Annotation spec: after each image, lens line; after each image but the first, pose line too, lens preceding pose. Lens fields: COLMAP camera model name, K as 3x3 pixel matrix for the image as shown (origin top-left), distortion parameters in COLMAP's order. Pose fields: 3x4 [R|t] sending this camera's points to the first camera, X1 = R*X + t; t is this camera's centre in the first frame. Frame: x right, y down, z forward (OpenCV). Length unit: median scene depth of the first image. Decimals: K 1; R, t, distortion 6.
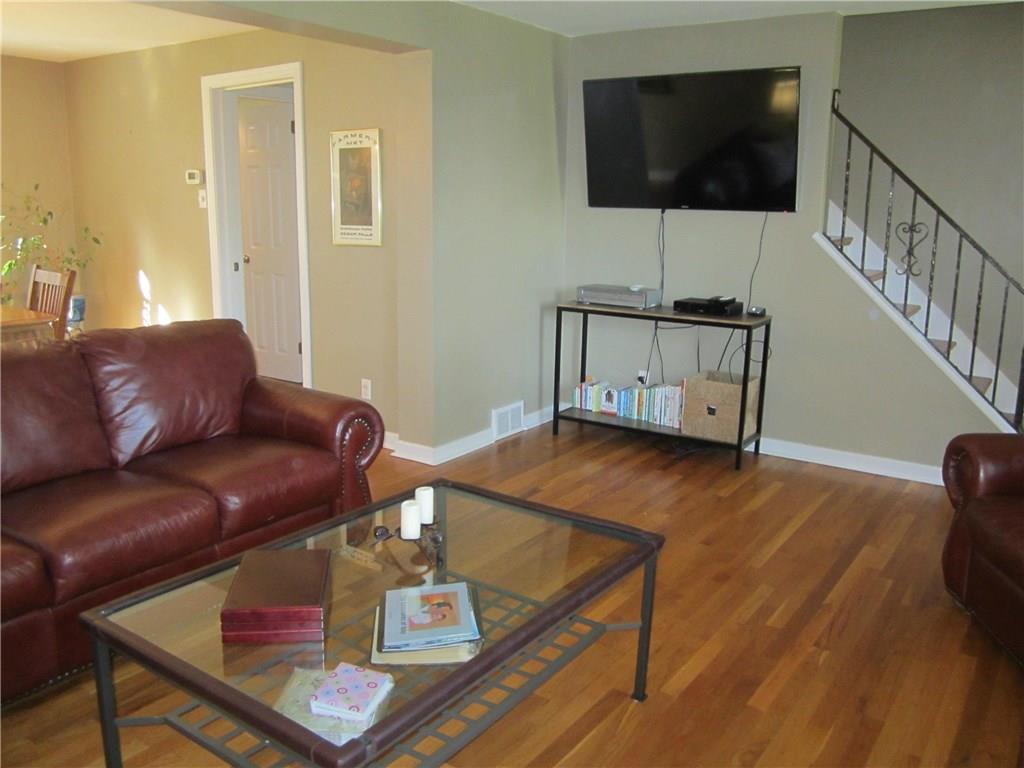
lens RADIAL K [[871.0, 0, 515.7], [0, 871.0, 380.4], [0, 0, 1]] dist [-0.016482, 0.021678]
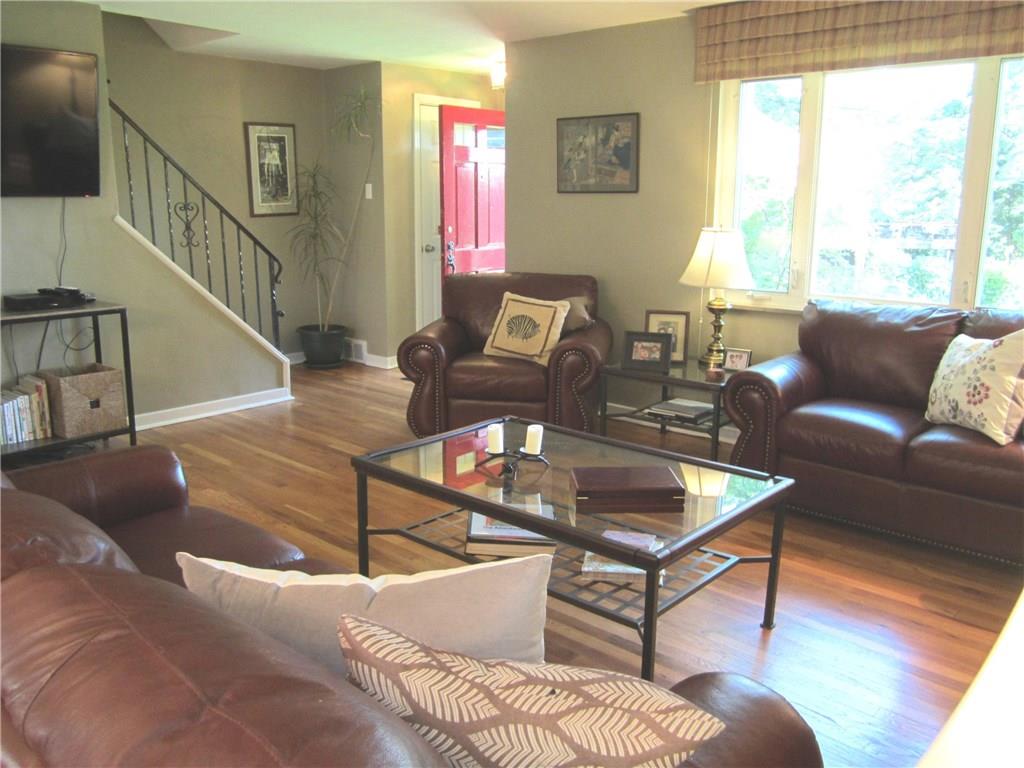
lens RADIAL K [[871.0, 0, 509.1], [0, 871.0, 385.3], [0, 0, 1]] dist [-0.016482, 0.021678]
pose [[0.118295, -0.236434, 0.964420, -0.694404], [0.203348, 0.956424, 0.209532, -0.101075], [-0.971934, 0.171326, 0.161218, 0.420897]]
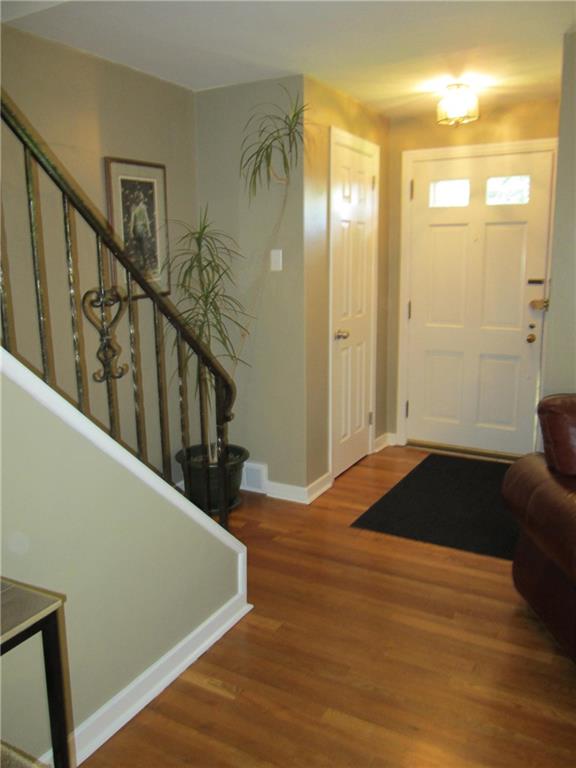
lens RADIAL K [[653.2, 0, 287.3], [0, 653.2, 382.3], [0, 0, 1]] dist [-0.016482, 0.021678]
pose [[-0.082560, -0.212802, 0.973601, 0.016281], [0.209479, 0.951405, 0.225714, -0.195138], [-0.974321, 0.222584, -0.033970, 0.907880]]
